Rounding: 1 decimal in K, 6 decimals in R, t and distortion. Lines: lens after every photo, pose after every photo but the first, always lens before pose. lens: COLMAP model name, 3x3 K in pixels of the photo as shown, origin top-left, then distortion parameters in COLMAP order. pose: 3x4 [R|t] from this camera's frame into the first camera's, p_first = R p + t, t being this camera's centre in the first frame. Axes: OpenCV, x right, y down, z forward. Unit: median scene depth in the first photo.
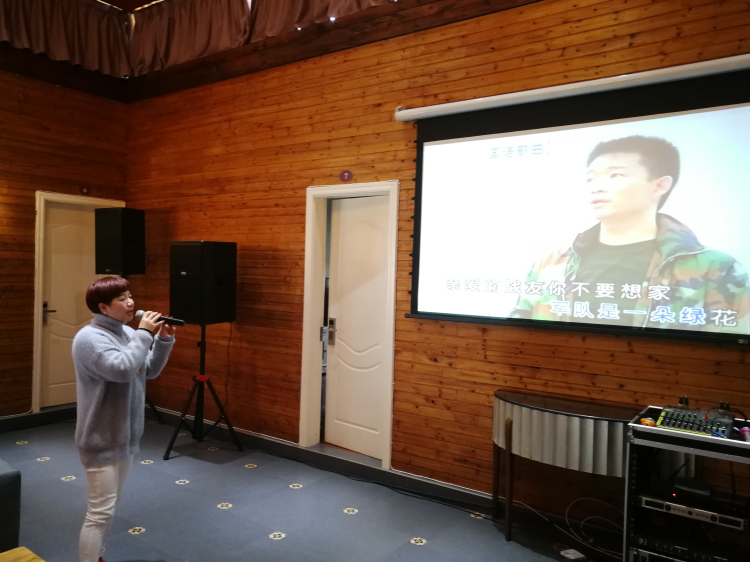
lens RADIAL K [[597.5, 0, 371.7], [0, 597.5, 280.7], [0, 0, 1]] dist [-0.024419, 0.058943]
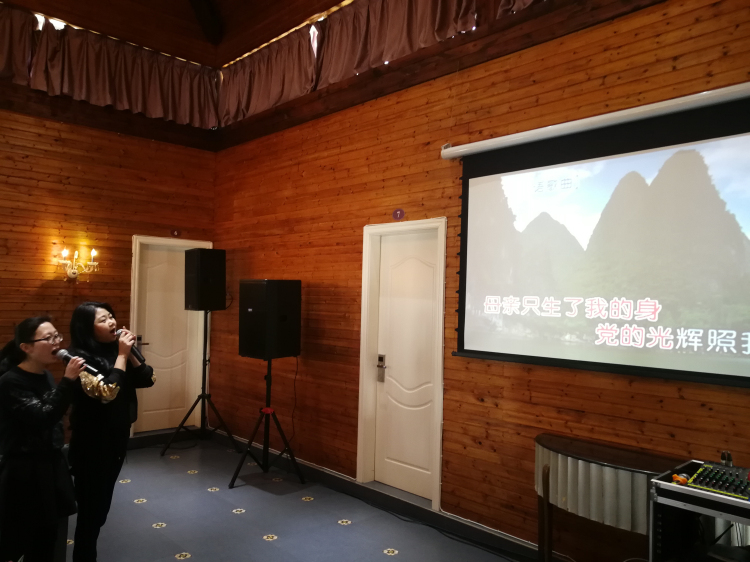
lens RADIAL K [[597.5, 0, 374.4], [0, 597.5, 283.4], [0, 0, 1]] dist [-0.024419, 0.058943]
pose [[0.981396, -0.009663, -0.191751, 0.117417], [0.000700, 0.998906, -0.046758, -0.011193], [0.191993, 0.045754, 0.980329, 0.004155]]
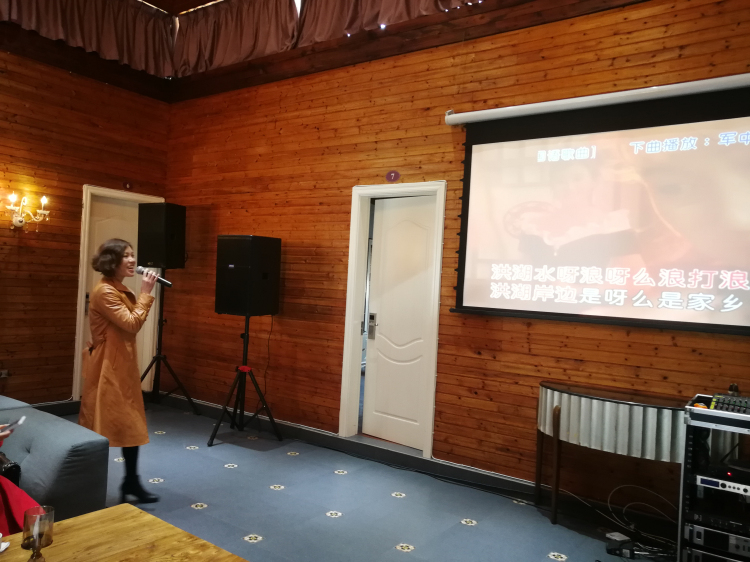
lens RADIAL K [[597.5, 0, 373.0], [0, 597.5, 282.6], [0, 0, 1]] dist [-0.024419, 0.058943]
pose [[0.999641, 0.025576, 0.007975, -0.086742], [-0.025433, 0.999523, -0.017543, 0.031450], [-0.008420, 0.017334, 0.999814, -0.040651]]
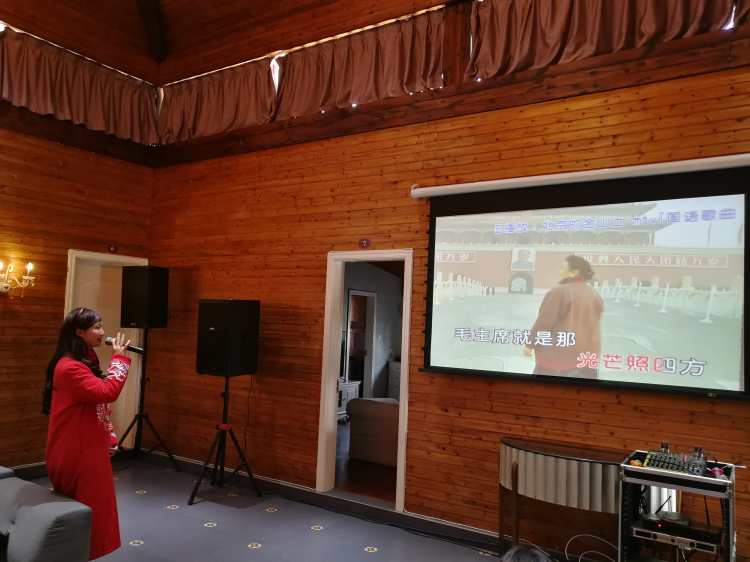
lens RADIAL K [[597.5, 0, 385.5], [0, 597.5, 284.2], [0, 0, 1]] dist [-0.024419, 0.058943]
pose [[0.998661, 0.014352, 0.049692, -0.062168], [-0.010396, 0.996822, -0.078980, -0.012134], [-0.050668, 0.078358, 0.995637, -0.115282]]
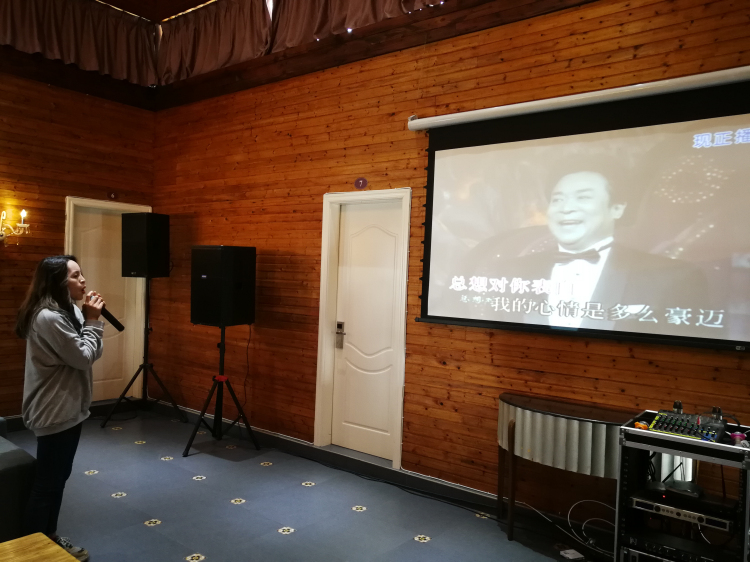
lens RADIAL K [[597.5, 0, 382.5], [0, 597.5, 284.0], [0, 0, 1]] dist [-0.024419, 0.058943]
pose [[0.999413, 0.008651, -0.033151, 0.031688], [-0.008713, 0.999961, -0.001746, -0.000573], [0.033134, 0.002034, 0.999449, -0.026306]]
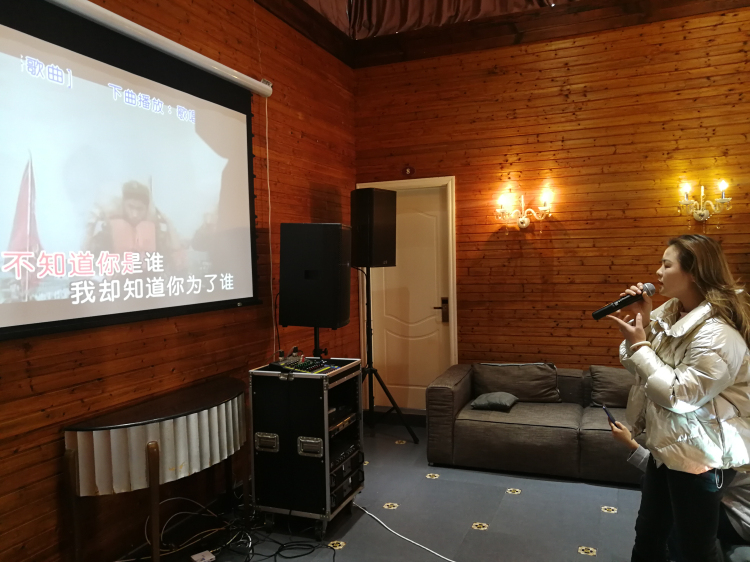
lens RADIAL K [[597.5, 0, 371.7], [0, 597.5, 284.4], [0, 0, 1]] dist [-0.024419, 0.058943]
pose [[-0.239236, -0.061801, 0.968993, -0.451469], [0.032151, 0.996921, 0.071520, -0.013889], [-0.970429, 0.048264, -0.236512, 0.722676]]
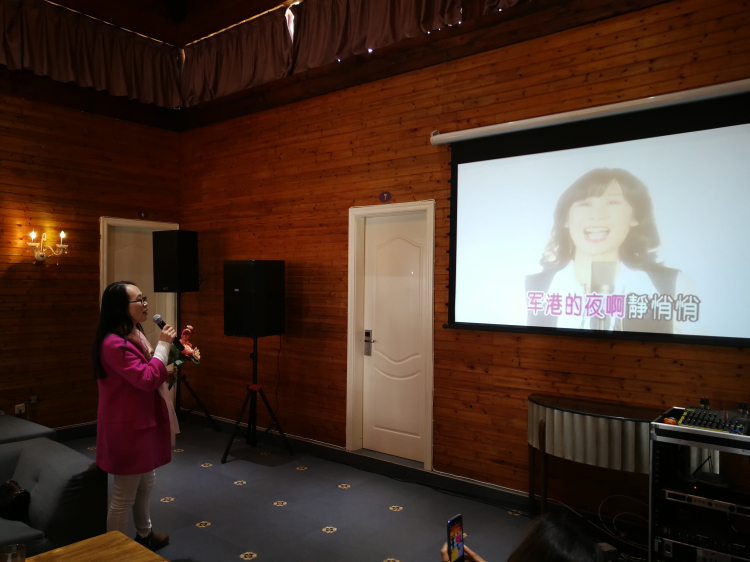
lens RADIAL K [[597.5, 0, 376.3], [0, 597.5, 287.1], [0, 0, 1]] dist [-0.024419, 0.058943]
pose [[0.998280, -0.018805, -0.055530, -0.003072], [0.018310, 0.999788, -0.009426, -0.003809], [0.055696, 0.008393, 0.998413, -0.071880]]
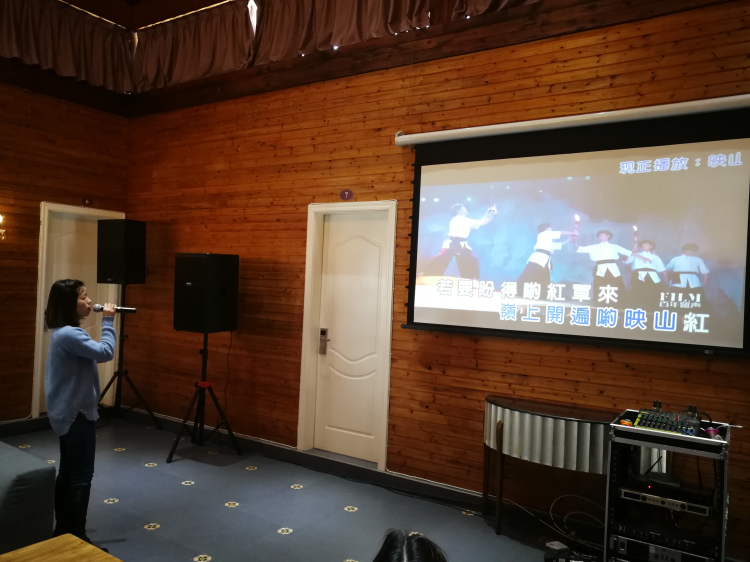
lens RADIAL K [[597.5, 0, 373.7], [0, 597.5, 281.0], [0, 0, 1]] dist [-0.024419, 0.058943]
pose [[0.998898, 0.013951, 0.044823, -0.042754], [-0.013114, 0.999735, -0.018899, -0.001986], [-0.045075, 0.018290, 0.998816, -0.067705]]
